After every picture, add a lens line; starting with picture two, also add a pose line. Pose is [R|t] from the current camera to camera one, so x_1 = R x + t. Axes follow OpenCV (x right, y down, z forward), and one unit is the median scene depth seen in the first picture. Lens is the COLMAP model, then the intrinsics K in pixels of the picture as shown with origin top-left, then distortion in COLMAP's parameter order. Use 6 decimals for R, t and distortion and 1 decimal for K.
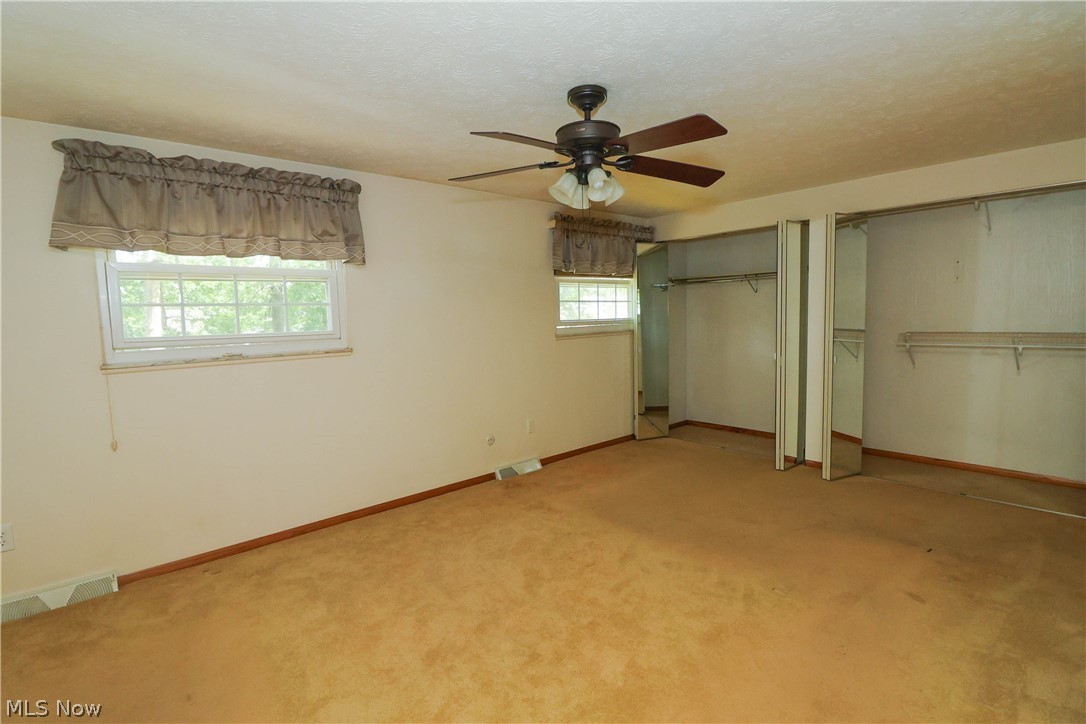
lens RADIAL K [[513.1, 0, 545.9], [0, 513.1, 360.8], [0, 0, 1]] dist [-0.004460, -0.001282]
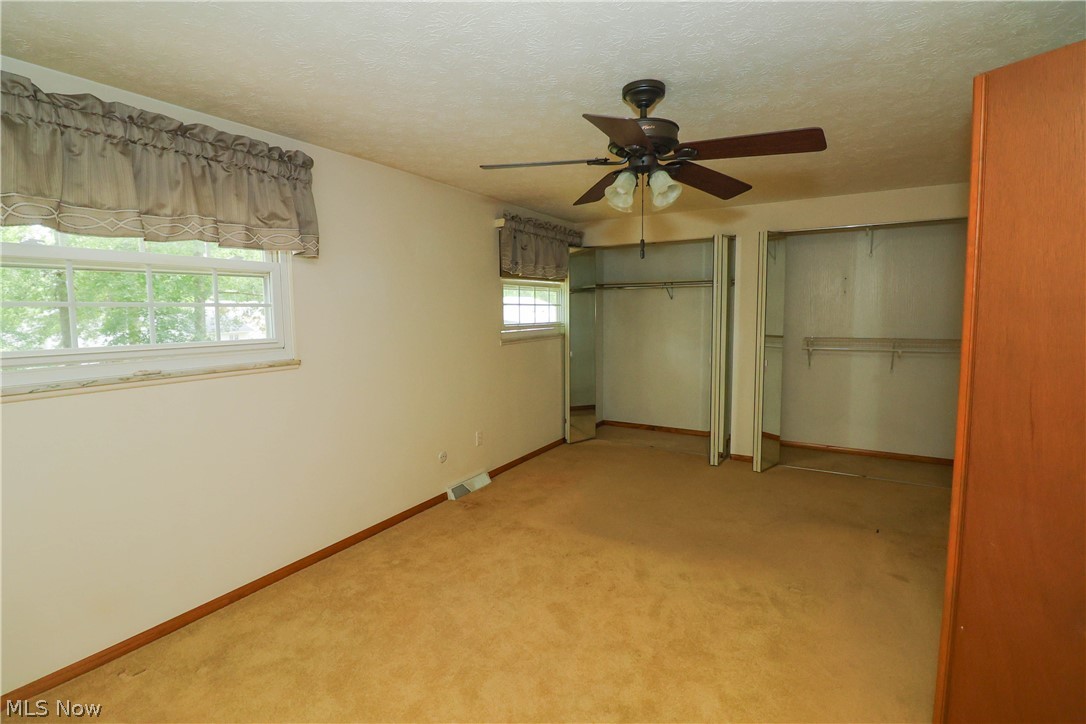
lens RADIAL K [[501.2, 0, 545.7], [0, 501.2, 357.8], [0, 0, 1]] dist [-0.001426, -0.010319]
pose [[0.953778, -0.010846, 0.300318, -0.261083], [0.010546, 0.999941, 0.002622, -0.027315], [-0.300328, 0.000666, 0.953836, 0.133782]]
